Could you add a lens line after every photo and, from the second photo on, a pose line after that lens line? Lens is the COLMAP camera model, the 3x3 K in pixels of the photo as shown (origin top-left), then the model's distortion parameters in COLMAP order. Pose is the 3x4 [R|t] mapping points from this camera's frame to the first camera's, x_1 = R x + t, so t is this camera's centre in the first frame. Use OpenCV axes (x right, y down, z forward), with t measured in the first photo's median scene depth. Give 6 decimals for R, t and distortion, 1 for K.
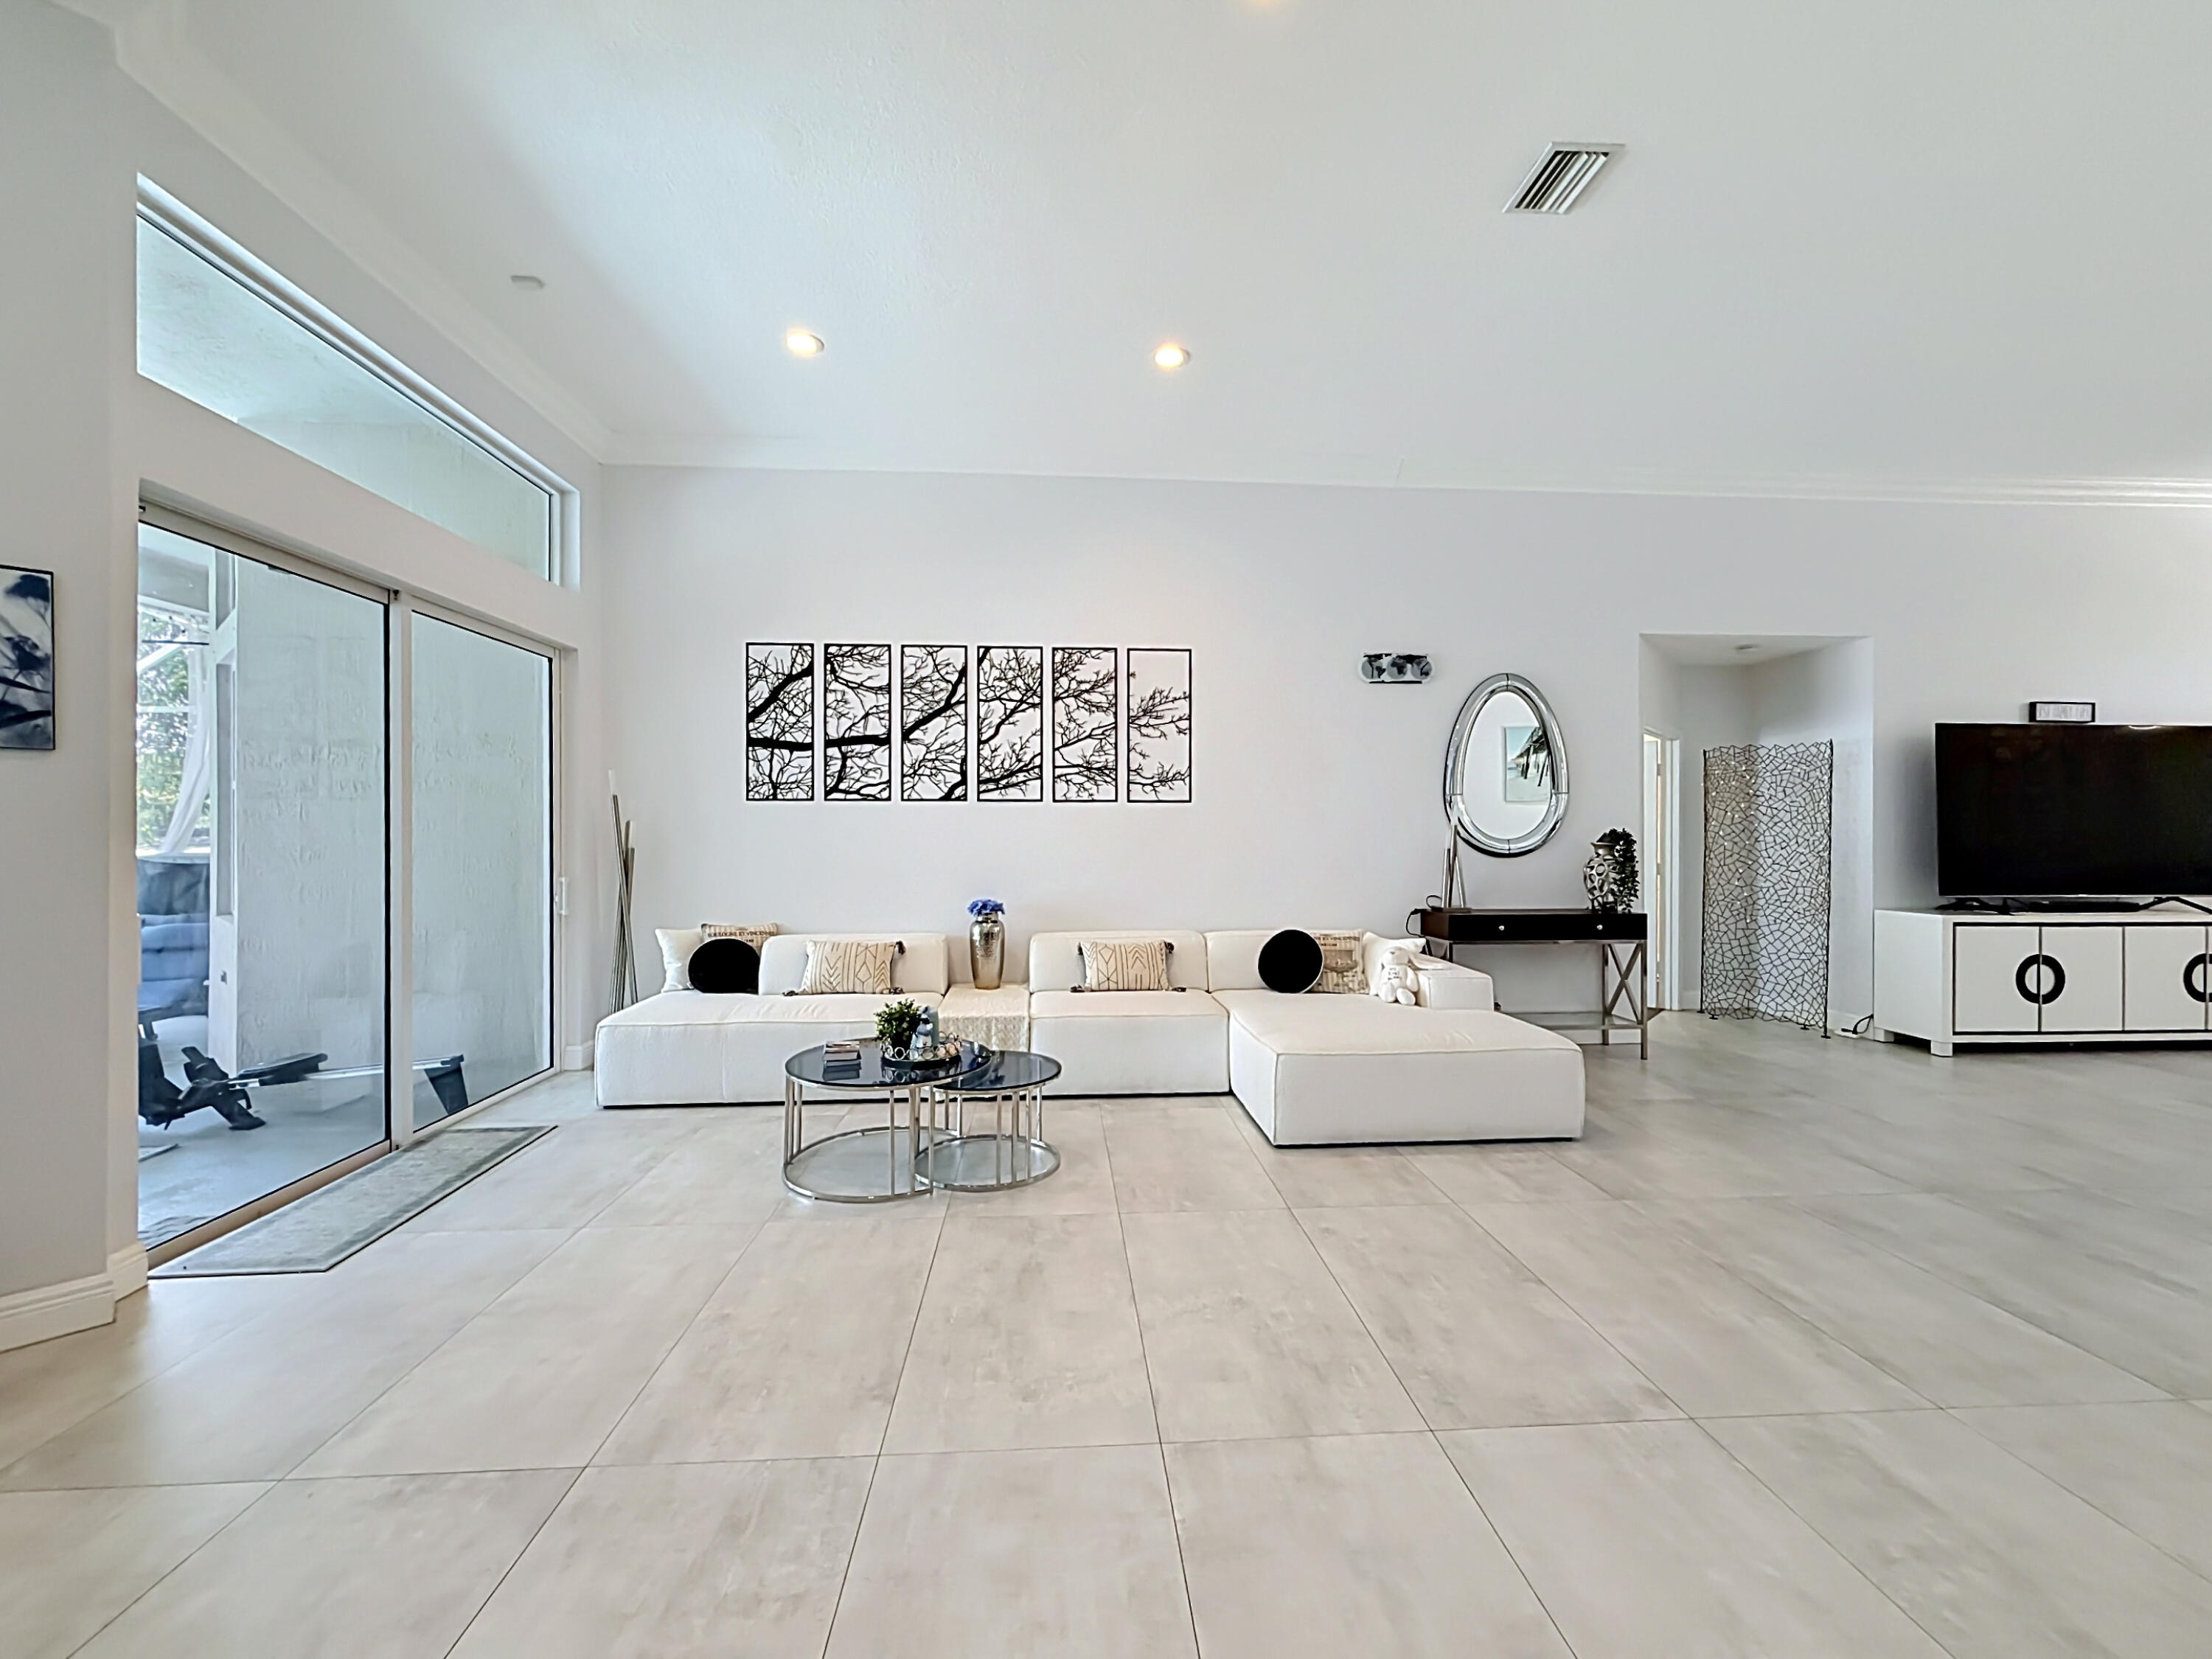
lens RADIAL K [[897.7, 0, 1142.5], [0, 897.7, 836.1], [0, 0, 1]] dist [0.001515, -0.000284]
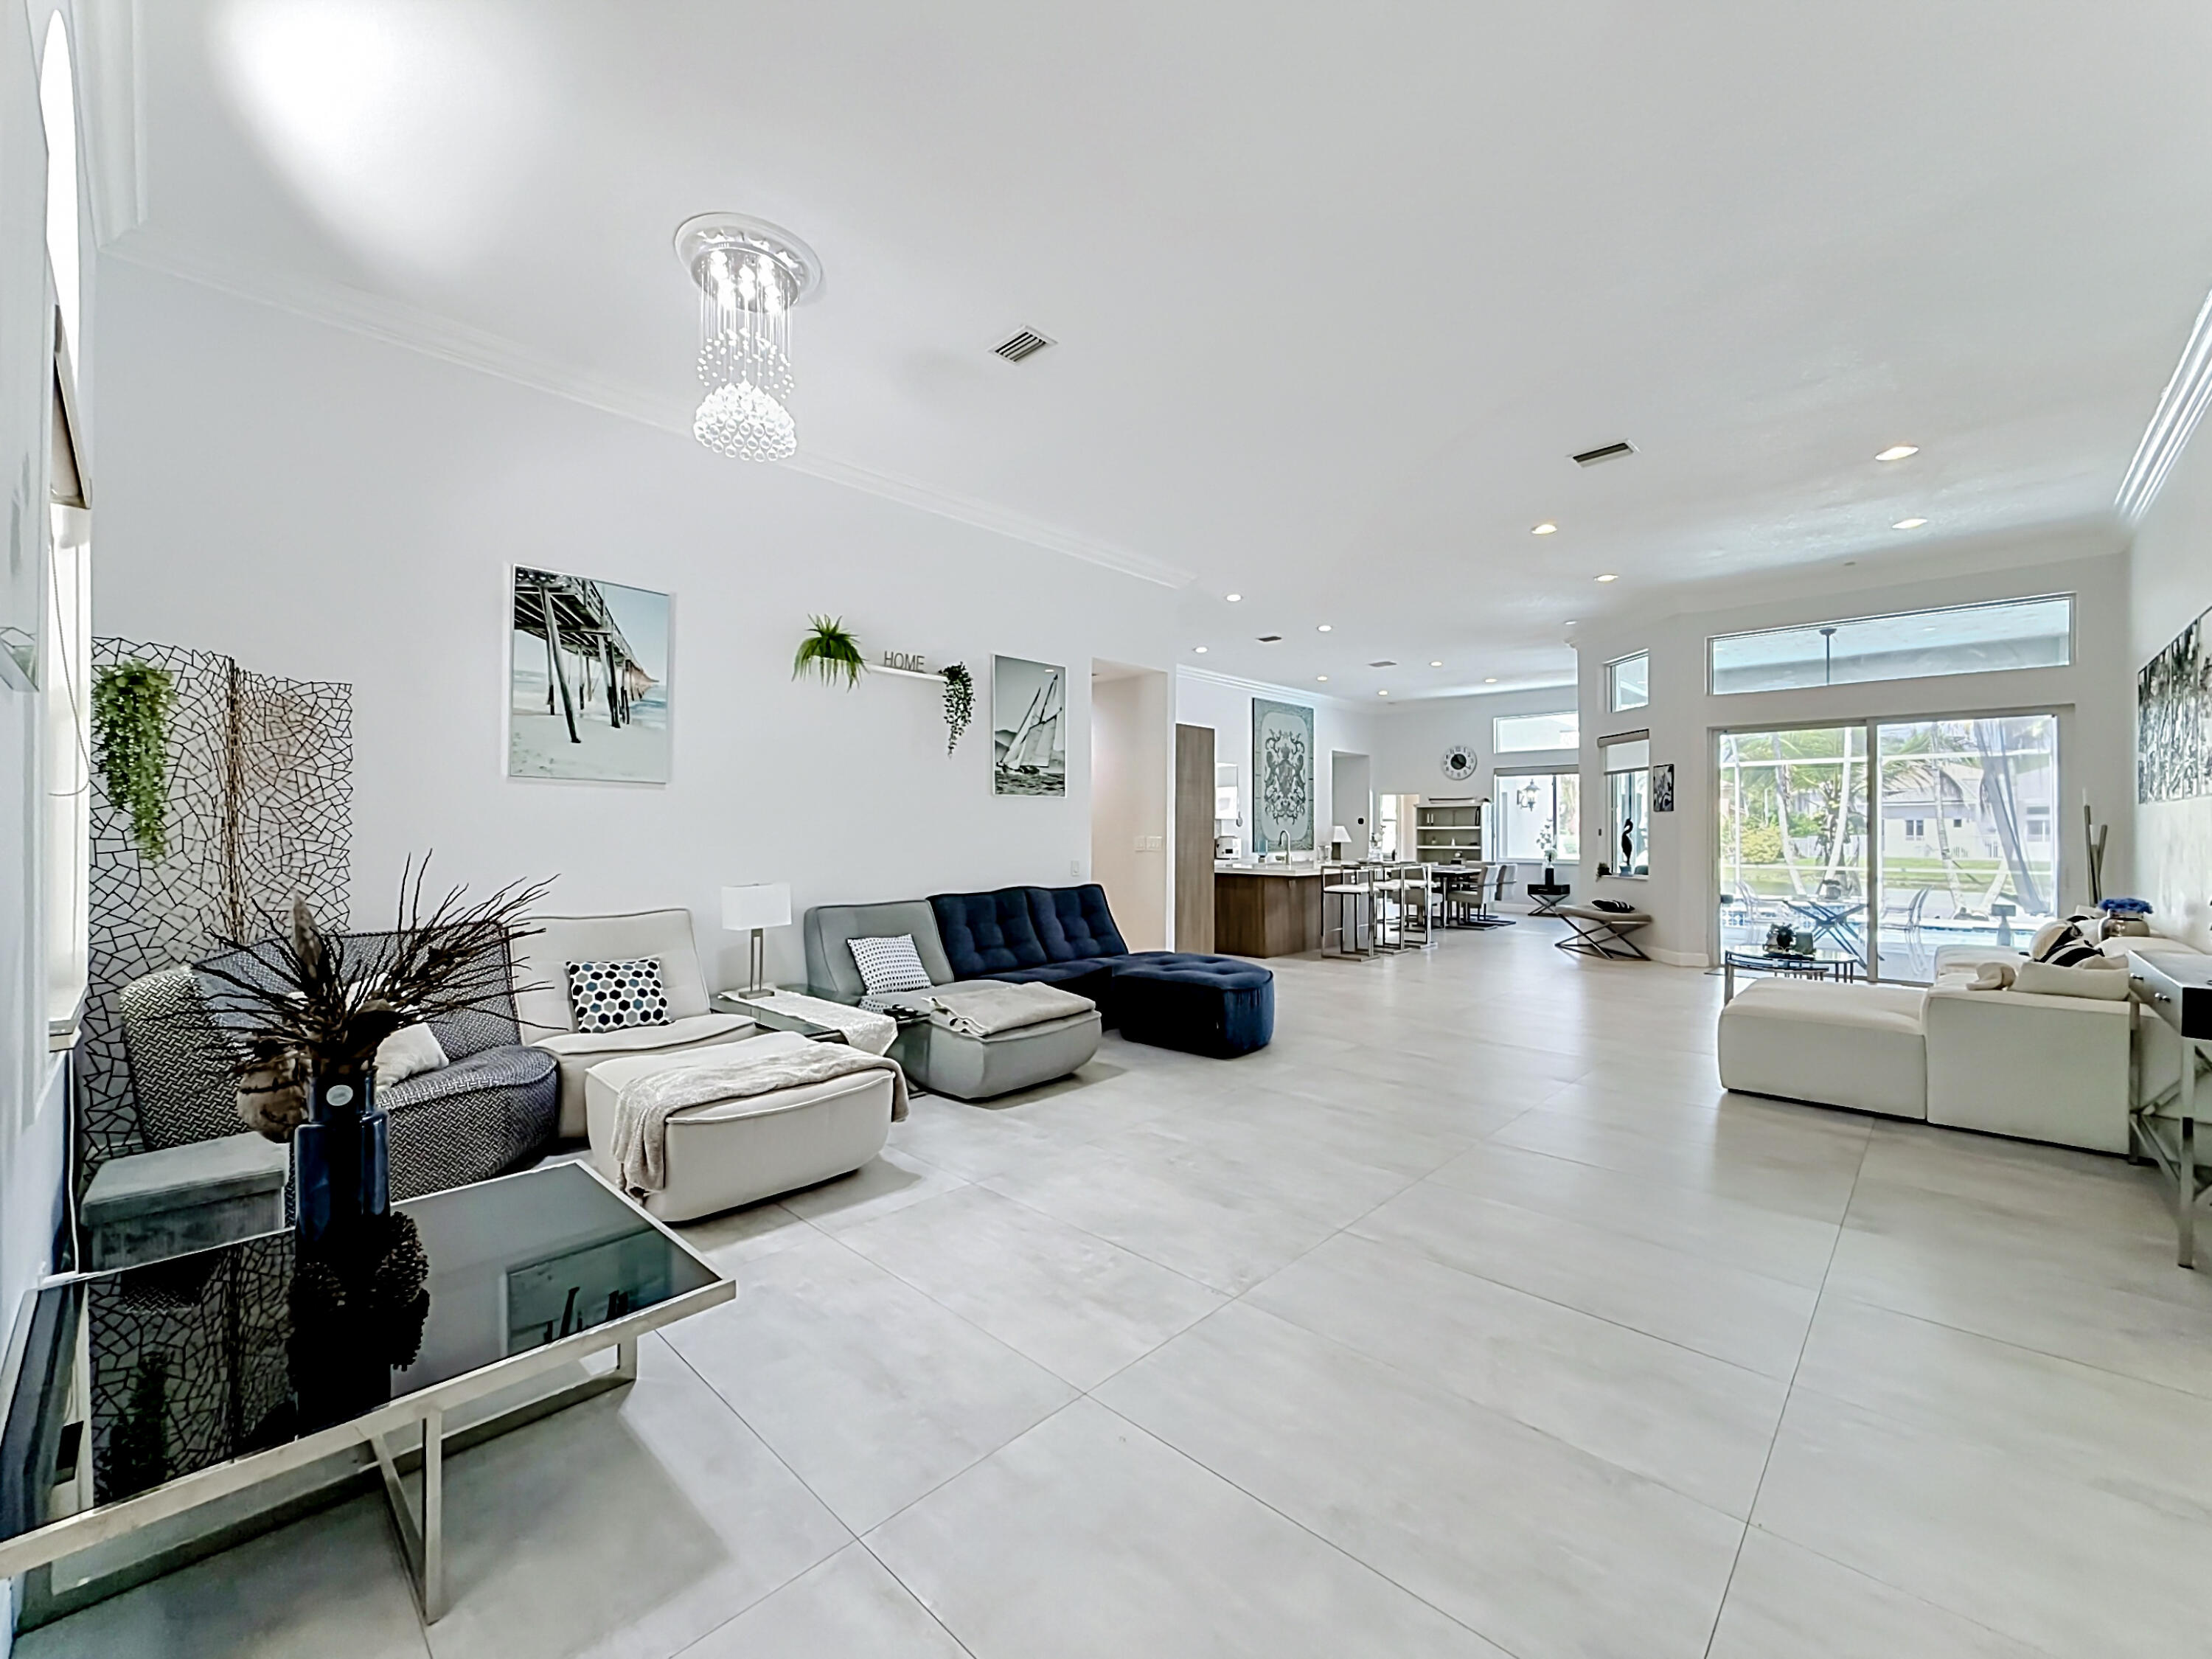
lens RADIAL K [[897.7, 0, 1113.6], [0, 897.7, 829.1], [0, 0, 1]] dist [0.001515, -0.000284]
pose [[-0.739317, -0.004721, -0.673341, 1.336693], [-0.003749, 0.999989, -0.002895, 0.000015], [0.673348, 0.000384, -0.739326, 0.943988]]
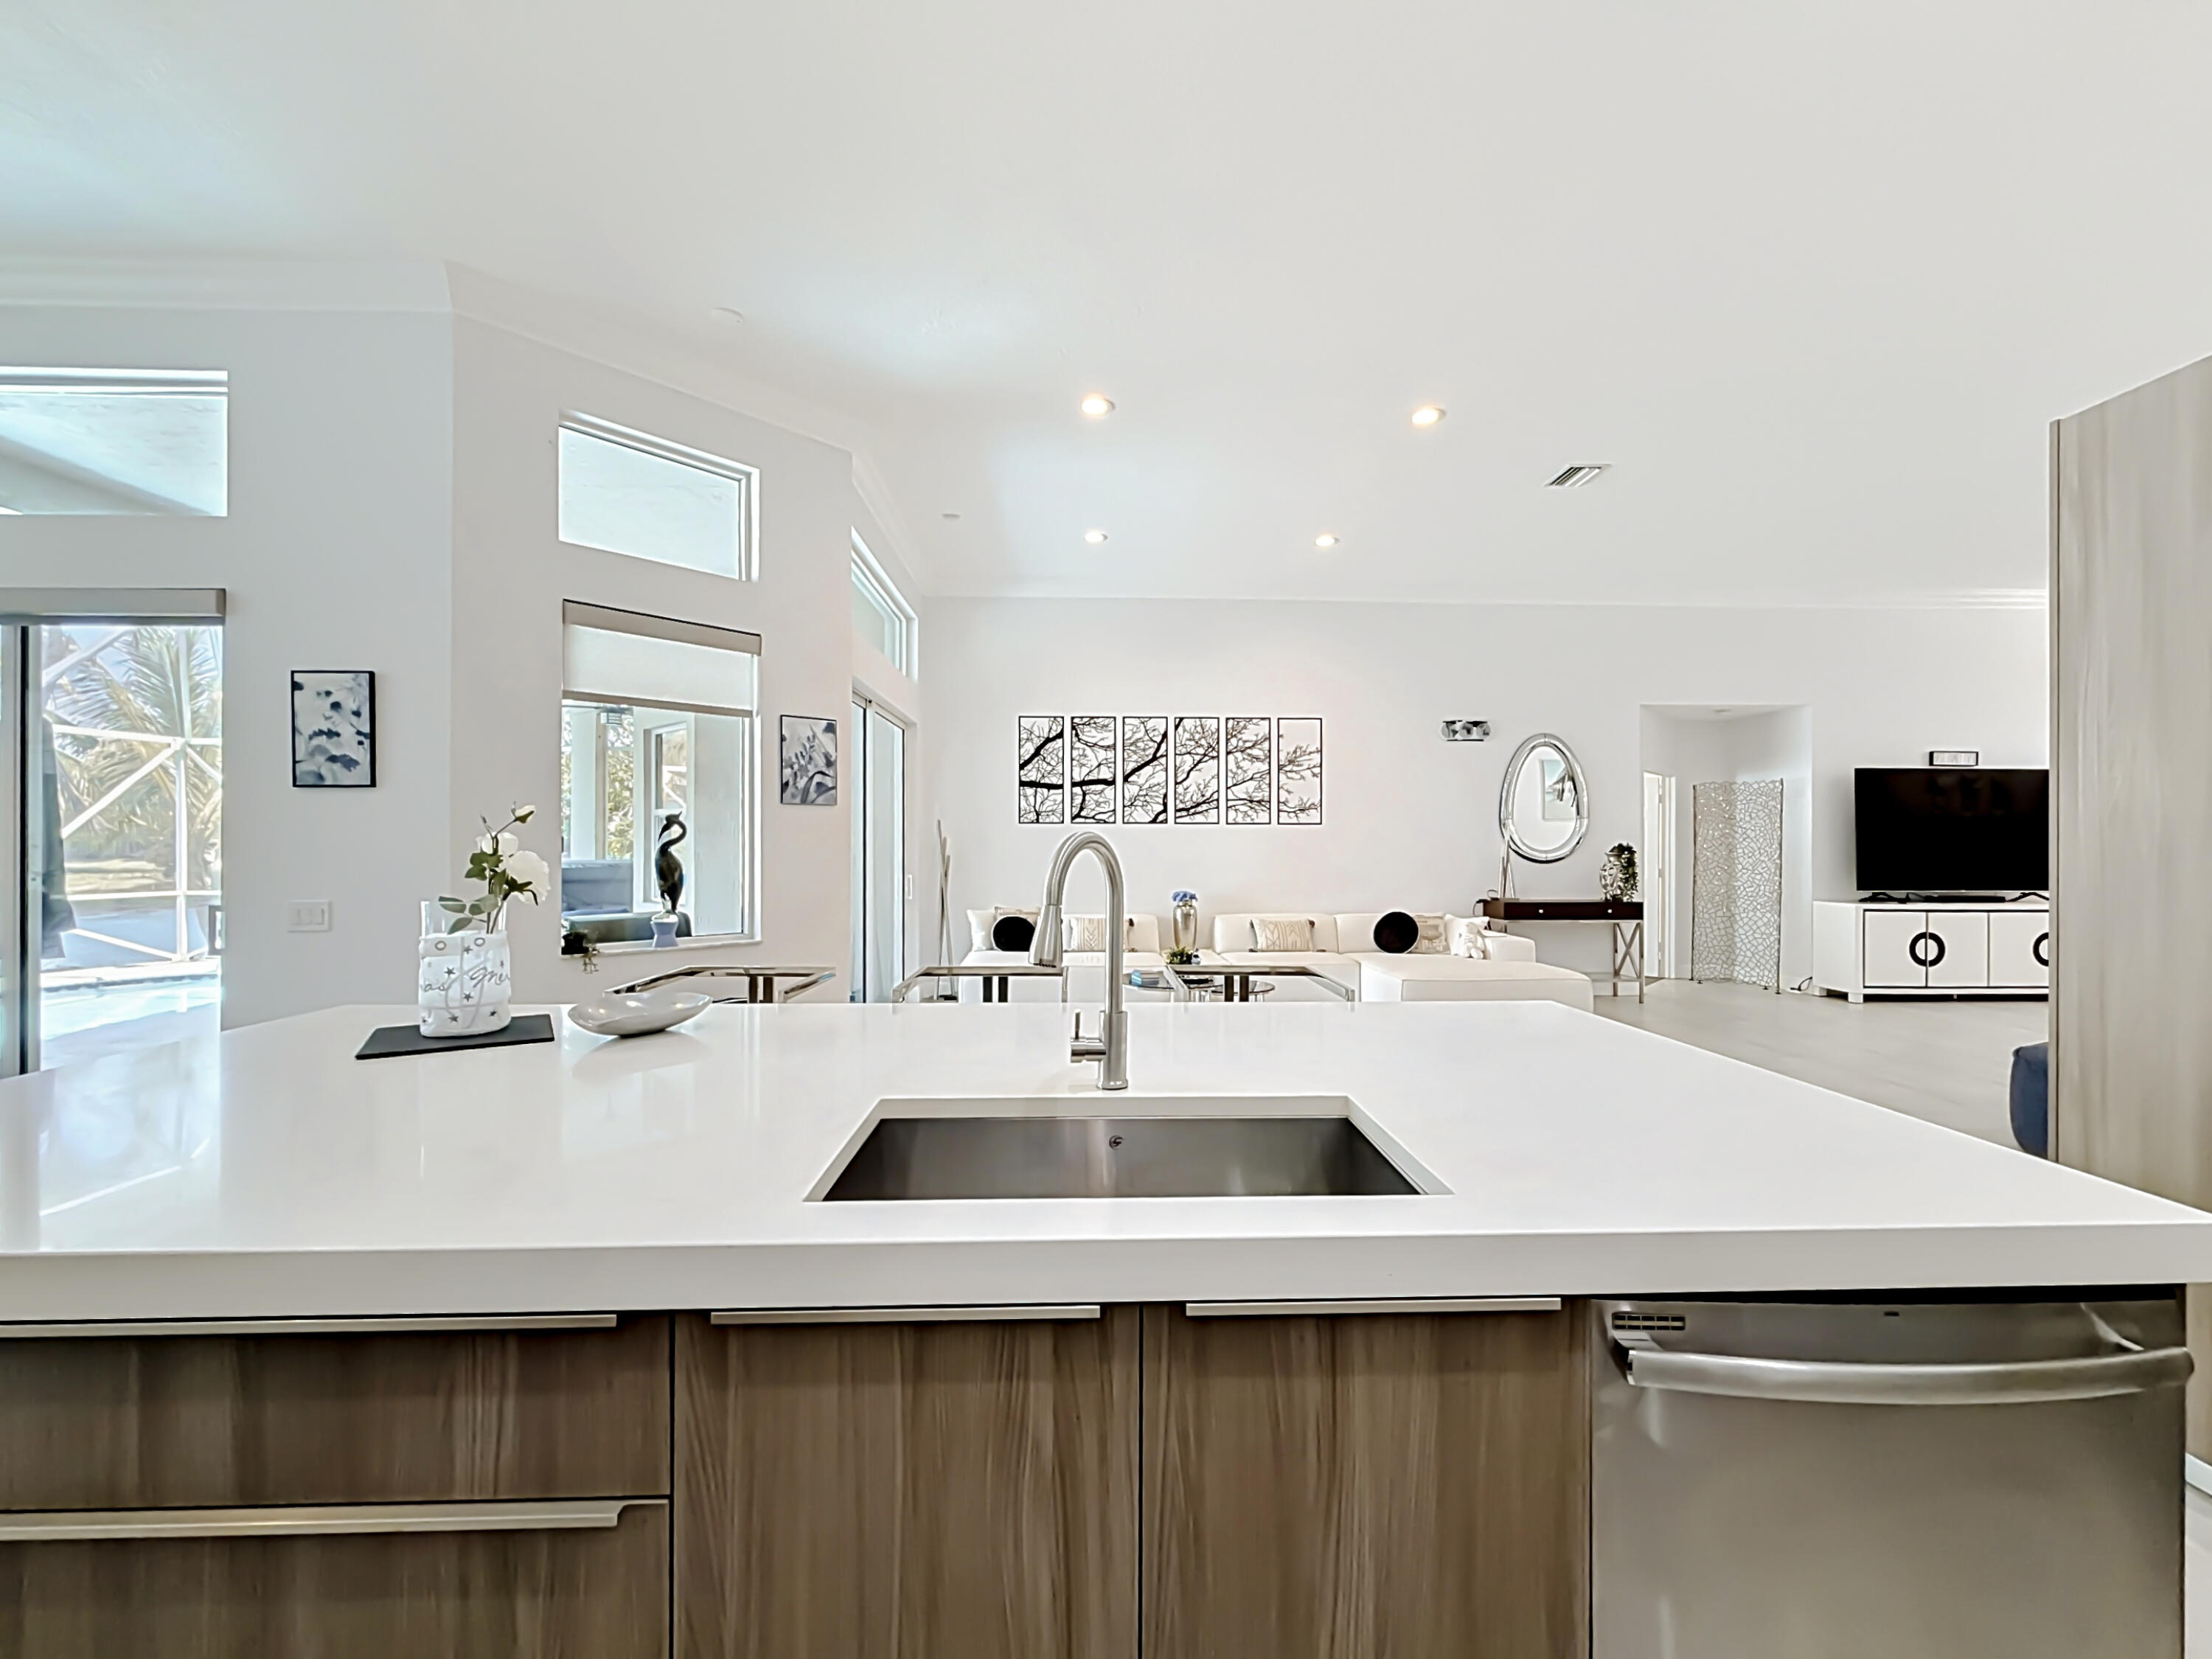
lens RADIAL K [[950.9, 0, 1126.4], [0, 950.9, 848.2], [0, 0, 1]] dist [0.004487, -0.000104]
pose [[0.999523, 0.000516, -0.030877, -0.214802], [-0.000574, 0.999998, -0.001884, 0.003393], [0.030876, 0.001901, 0.999521, -0.539730]]
